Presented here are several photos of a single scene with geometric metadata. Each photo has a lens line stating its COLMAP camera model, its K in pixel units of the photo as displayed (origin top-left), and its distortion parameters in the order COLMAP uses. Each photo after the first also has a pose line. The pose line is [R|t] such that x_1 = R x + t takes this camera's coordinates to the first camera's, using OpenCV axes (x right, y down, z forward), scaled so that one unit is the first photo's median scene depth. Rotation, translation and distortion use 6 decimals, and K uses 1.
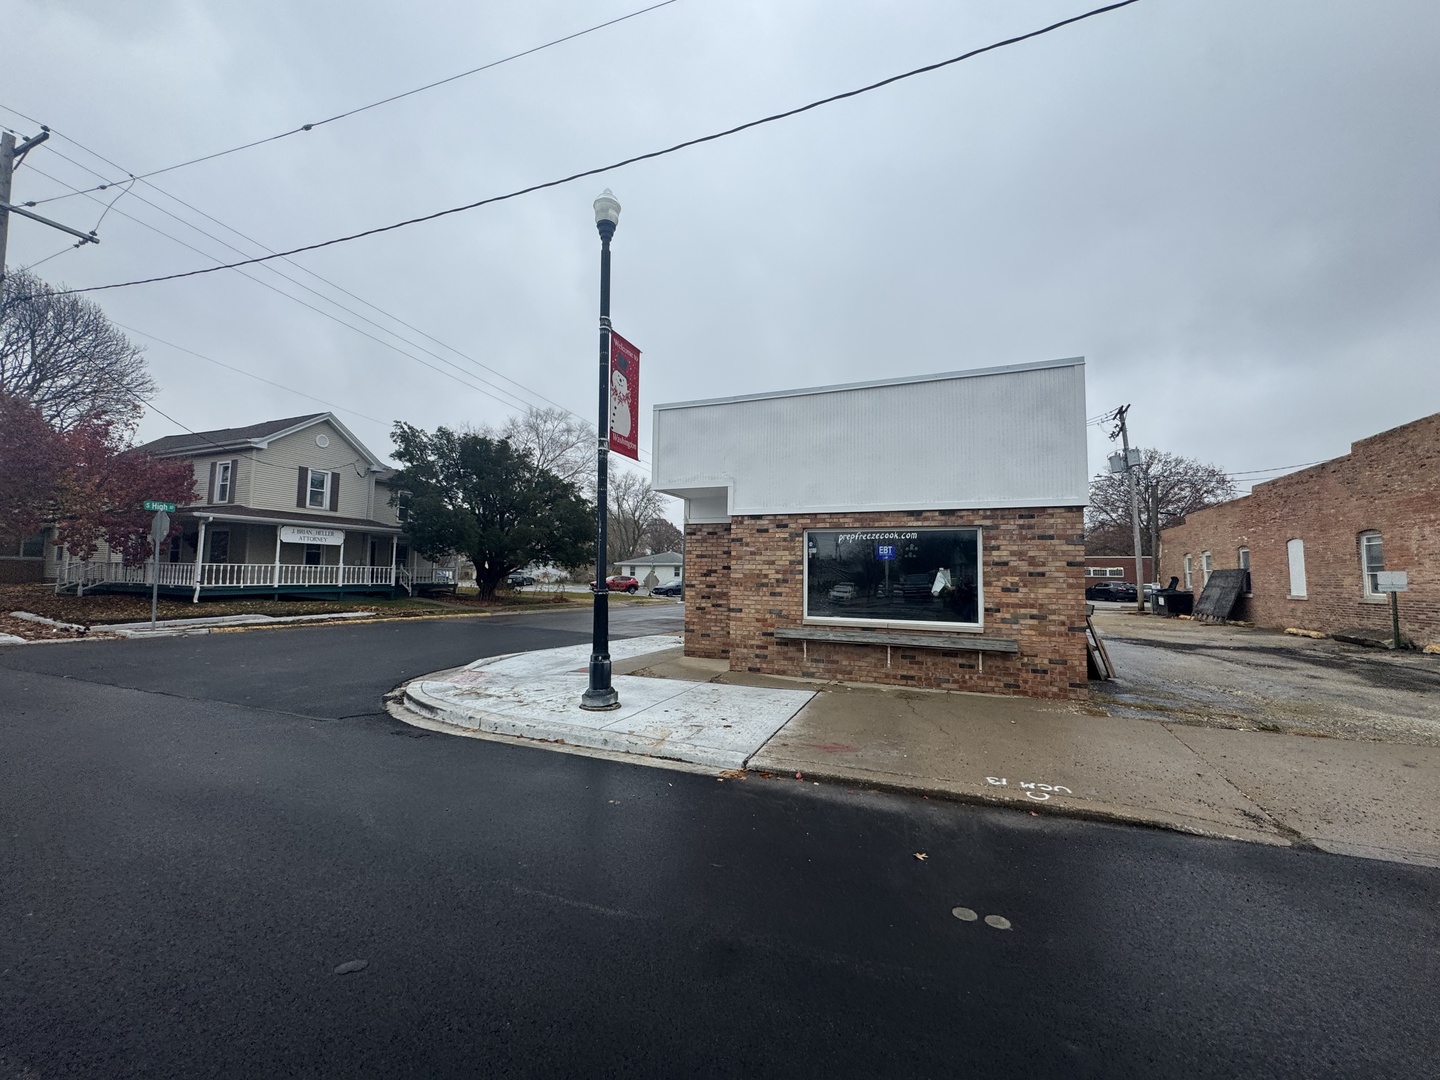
lens RADIAL K [[573.1, 0, 721.9], [0, 573.1, 533.8], [0, 0, 1]] dist [-0.004699, 0.000430]
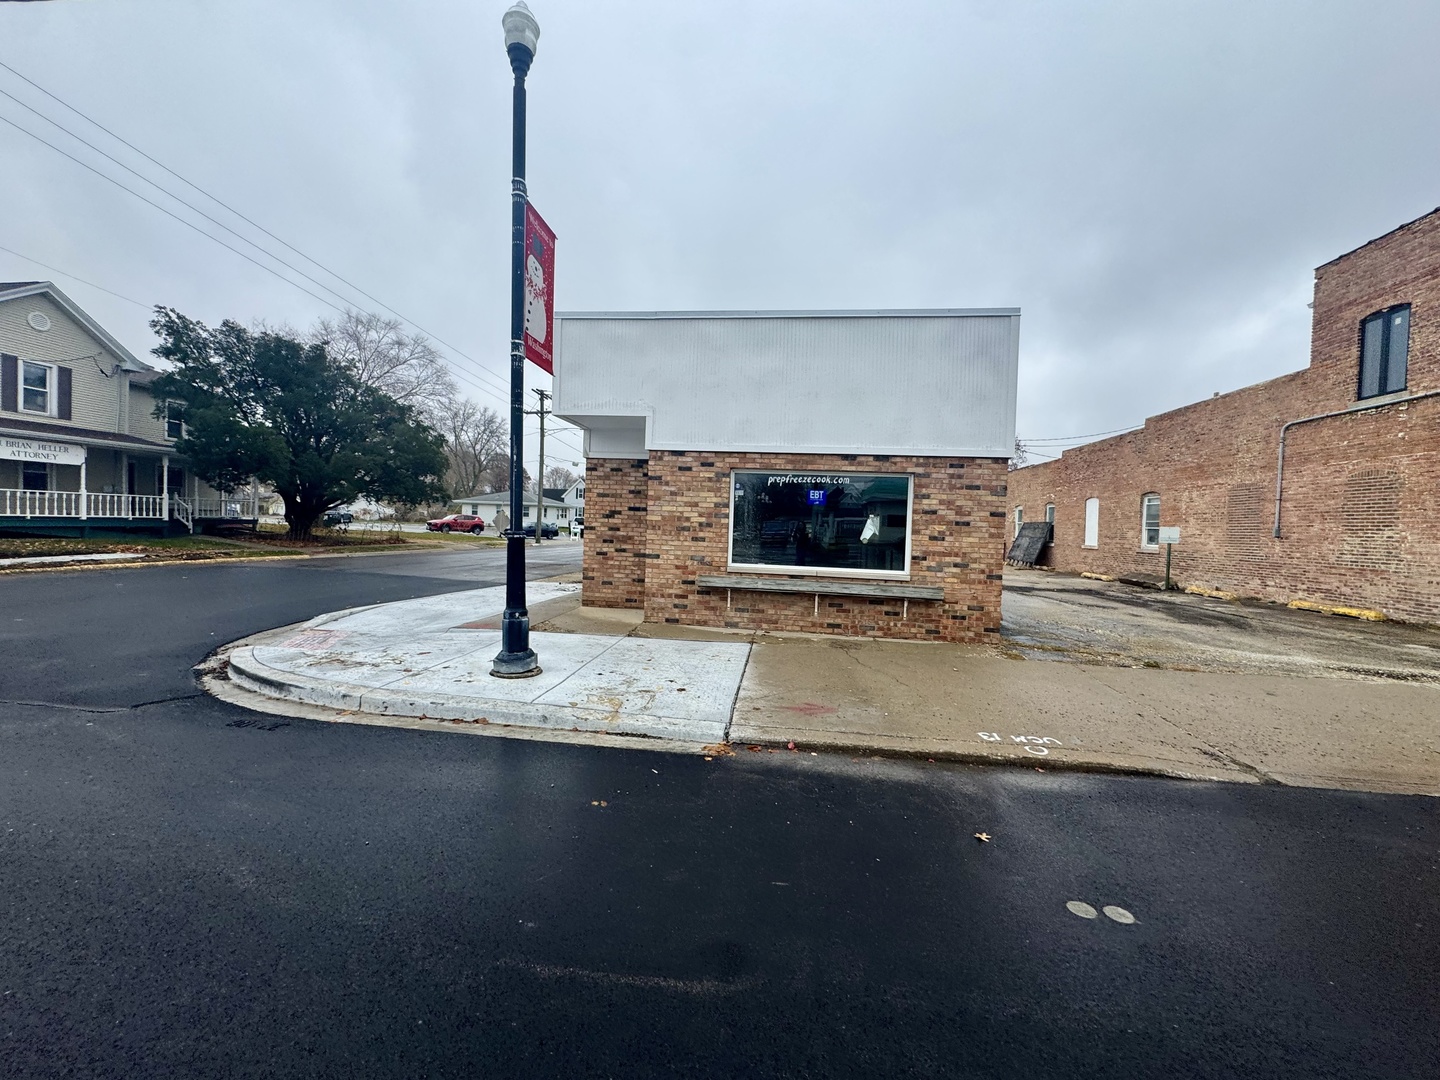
lens RADIAL K [[573.1, 0, 718.9], [0, 573.1, 537.6], [0, 0, 1]] dist [-0.004699, 0.000430]
pose [[0.965428, 0.014343, 0.260276, -0.123806], [-0.041822, 0.994073, 0.100348, 0.010699], [-0.257294, -0.107764, 0.960305, 0.126256]]
